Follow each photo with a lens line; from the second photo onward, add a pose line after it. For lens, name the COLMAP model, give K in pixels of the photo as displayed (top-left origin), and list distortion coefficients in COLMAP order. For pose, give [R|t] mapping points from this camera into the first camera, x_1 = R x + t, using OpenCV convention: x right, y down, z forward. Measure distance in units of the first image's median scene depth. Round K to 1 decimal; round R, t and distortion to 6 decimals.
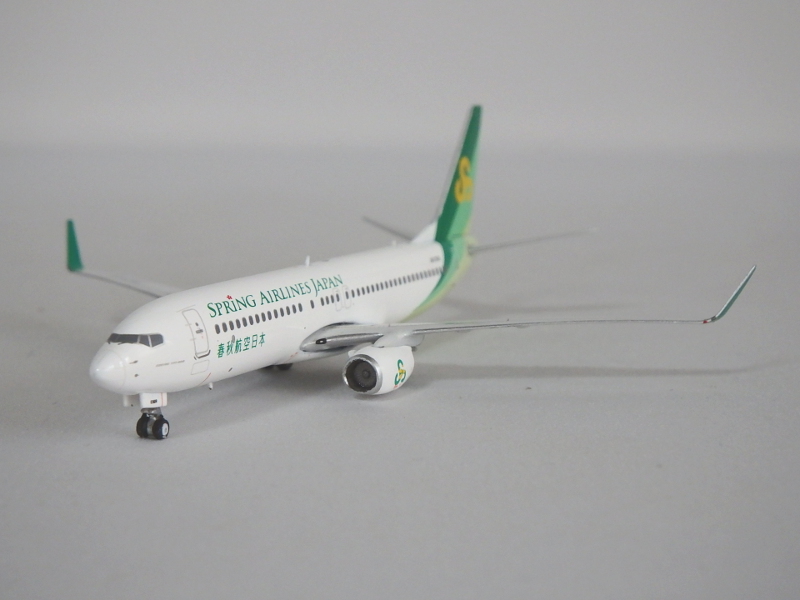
lens RADIAL K [[1668.8, 0, 400.0], [0, 1668.8, 300.0], [0, 0, 1]] dist [-0.052802, 0.272239]
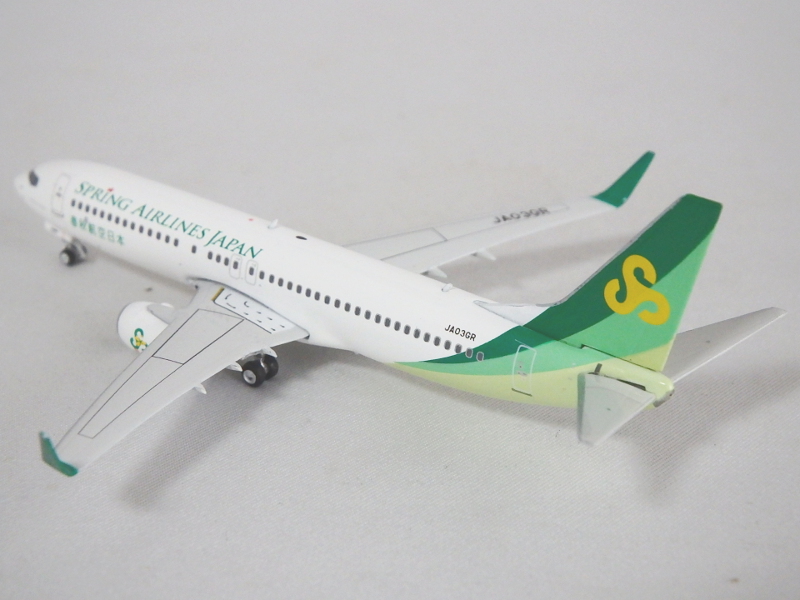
lens RADIAL K [[1668.8, 0, 400.0], [0, 1668.8, 300.0], [0, 0, 1]] dist [-0.052802, 0.272239]
pose [[-0.256083, 0.365447, -0.894913, 0.834499], [-0.178908, 0.891871, 0.415400, -0.414403], [0.949954, 0.266485, -0.163012, 1.319923]]
